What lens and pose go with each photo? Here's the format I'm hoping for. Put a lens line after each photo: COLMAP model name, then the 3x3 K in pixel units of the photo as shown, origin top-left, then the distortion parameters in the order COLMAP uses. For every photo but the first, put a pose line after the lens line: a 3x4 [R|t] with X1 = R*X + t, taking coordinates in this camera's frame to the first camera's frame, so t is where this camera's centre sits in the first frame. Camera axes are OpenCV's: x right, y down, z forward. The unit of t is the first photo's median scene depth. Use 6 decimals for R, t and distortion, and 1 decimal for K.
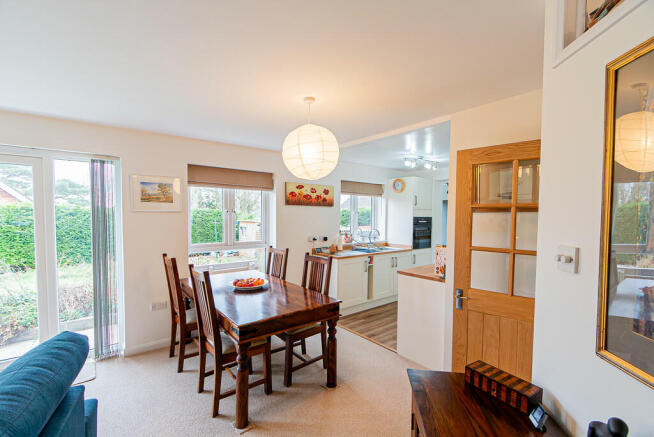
lens RADIAL K [[285.7, 0, 320.8], [0, 285.7, 224.8], [0, 0, 1]] dist [-0.002133, -0.000892]
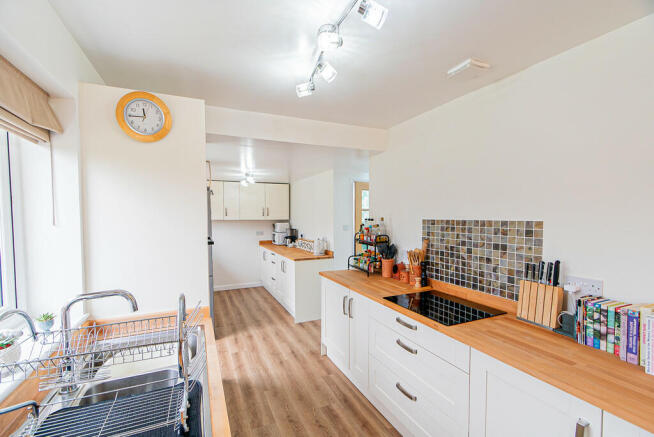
lens RADIAL K [[285.7, 0, 324.2], [0, 285.7, 223.7], [0, 0, 1]] dist [-0.002133, -0.000892]
pose [[0.235175, -0.040372, 0.971114, 0.029445], [0.043882, 0.998559, 0.030886, -0.029551], [-0.970962, 0.035350, 0.236608, 0.753389]]
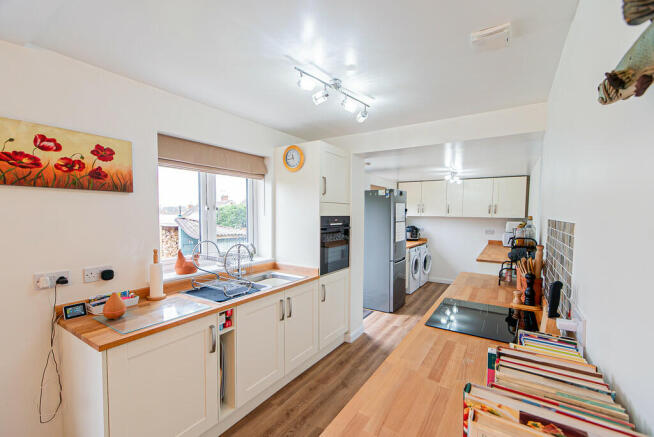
lens RADIAL K [[285.7, 0, 321.0], [0, 285.7, 218.7], [0, 0, 1]] dist [-0.002133, -0.000892]
pose [[0.948366, -0.010749, 0.316996, 0.147233], [0.014181, 0.999863, -0.008522, -0.017053], [-0.316861, 0.012577, 0.948389, 0.467077]]
